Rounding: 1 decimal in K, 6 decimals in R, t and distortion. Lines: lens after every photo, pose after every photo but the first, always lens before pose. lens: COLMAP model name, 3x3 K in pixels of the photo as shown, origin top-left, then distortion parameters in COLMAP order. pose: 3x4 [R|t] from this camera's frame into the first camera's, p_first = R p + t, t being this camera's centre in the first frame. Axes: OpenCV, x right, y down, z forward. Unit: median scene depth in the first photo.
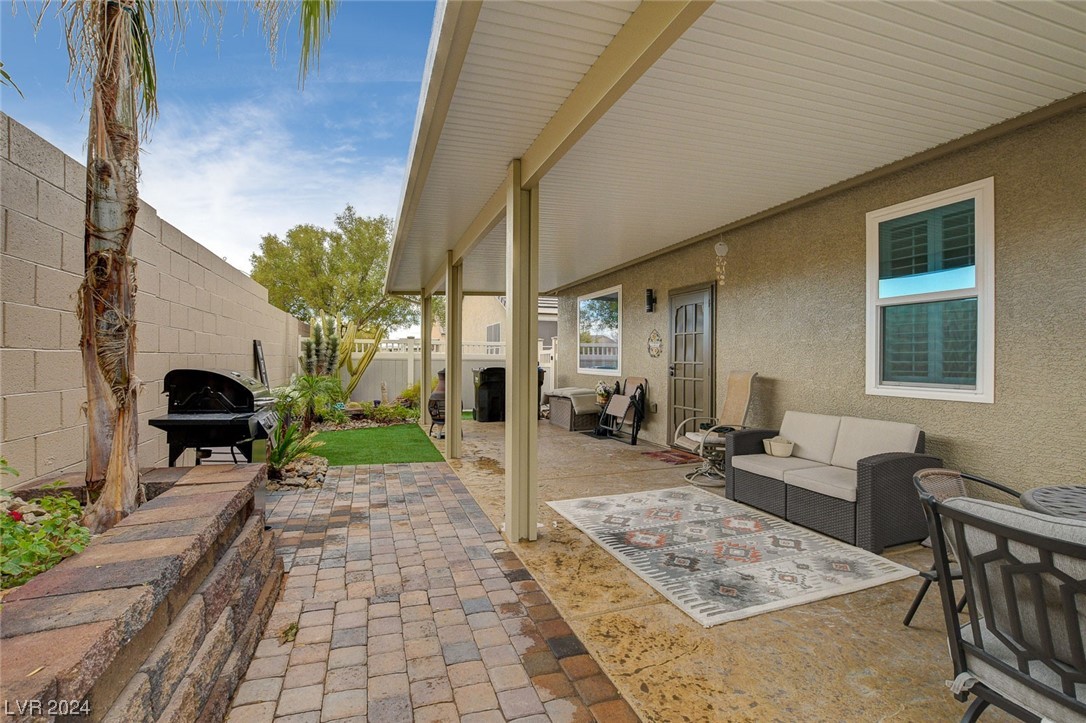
lens RADIAL K [[495.4, 0, 539.1], [0, 495.4, 359.8], [0, 0, 1]] dist [-0.011309, -0.000928]
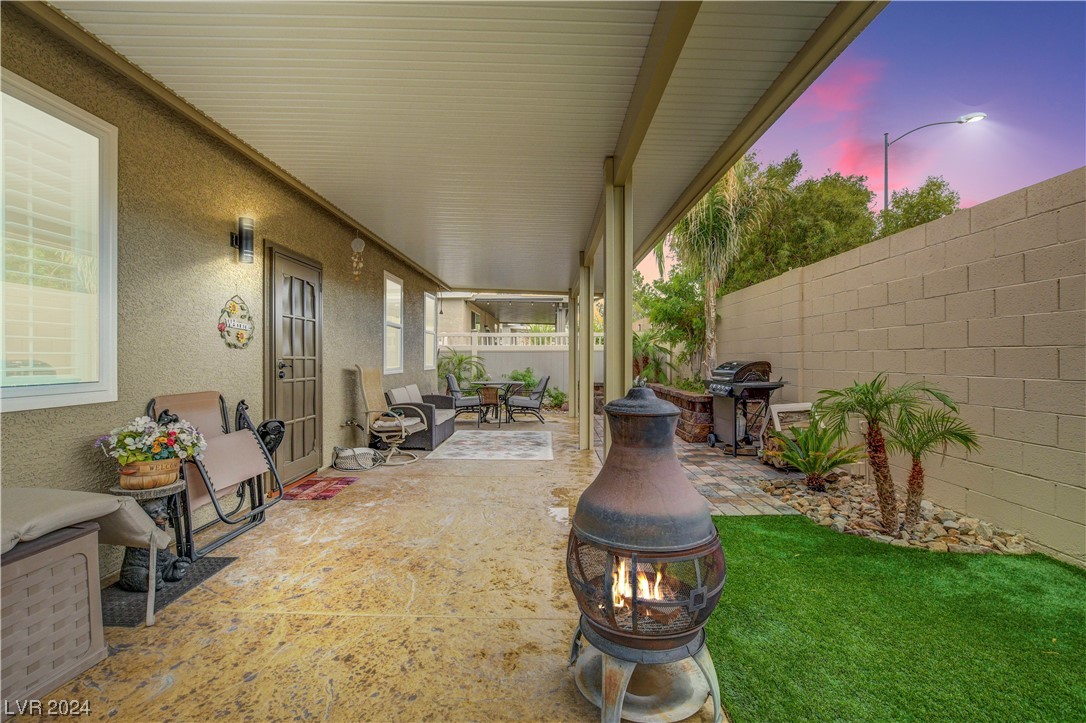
lens RADIAL K [[495.4, 0, 539.1], [0, 495.4, 359.8], [0, 0, 1]] dist [-0.011309, -0.000928]
pose [[-0.940791, -0.003437, 0.338969, -0.475699], [-0.001926, 0.999987, 0.004794, 0.008579], [-0.338981, 0.003858, -0.940785, 2.655243]]
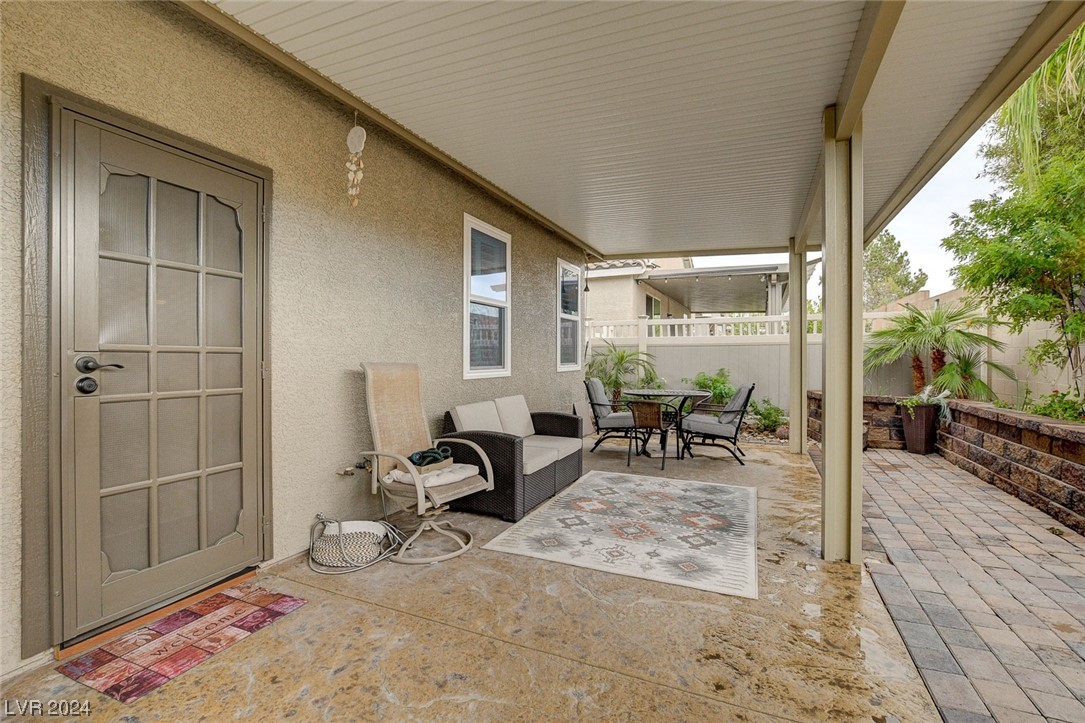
lens RADIAL K [[494.9, 0, 538.6], [0, 494.9, 359.8], [0, 0, 1]] dist [-0.011309, -0.000928]
pose [[-0.734675, -0.006271, 0.678390, -0.207596], [-0.001183, 0.999968, 0.007963, 0.018636], [-0.678418, 0.005048, -0.734659, 1.814249]]
